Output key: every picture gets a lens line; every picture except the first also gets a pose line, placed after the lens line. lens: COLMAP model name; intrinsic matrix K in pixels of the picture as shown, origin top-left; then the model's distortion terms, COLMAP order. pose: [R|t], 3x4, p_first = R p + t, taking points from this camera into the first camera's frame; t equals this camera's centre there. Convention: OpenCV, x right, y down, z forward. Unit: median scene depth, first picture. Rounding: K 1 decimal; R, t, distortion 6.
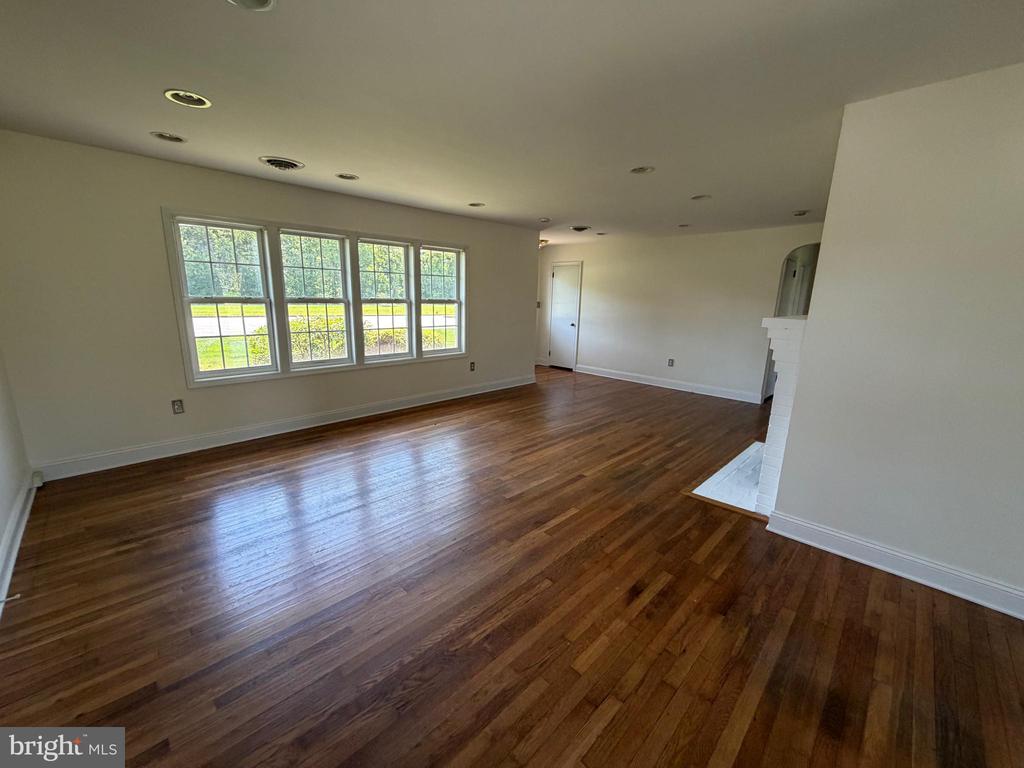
lens RADIAL K [[411.1, 0, 512.0], [0, 411.1, 376.9], [0, 0, 1]] dist [0.001406, -0.000052]
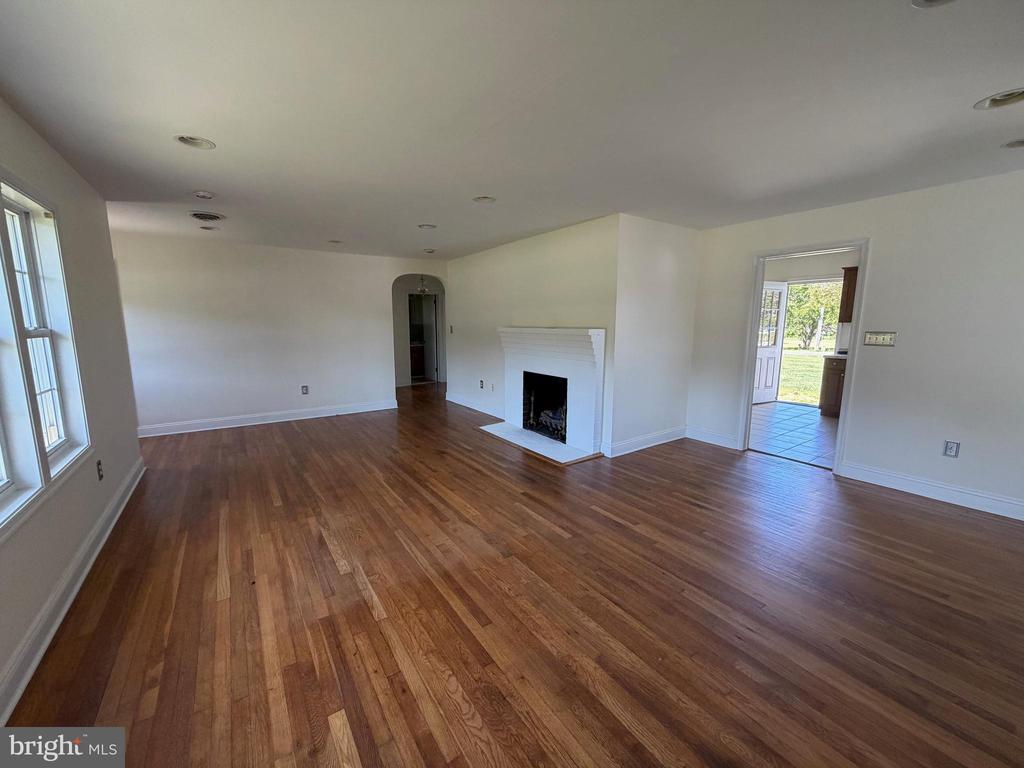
lens RADIAL K [[411.1, 0, 512.0], [0, 411.1, 376.9], [0, 0, 1]] dist [0.001406, -0.000052]
pose [[0.180676, -0.146443, 0.972579, -0.644120], [0.192425, 0.975007, 0.111062, -0.125728], [-0.964536, 0.167082, 0.204339, 0.668997]]
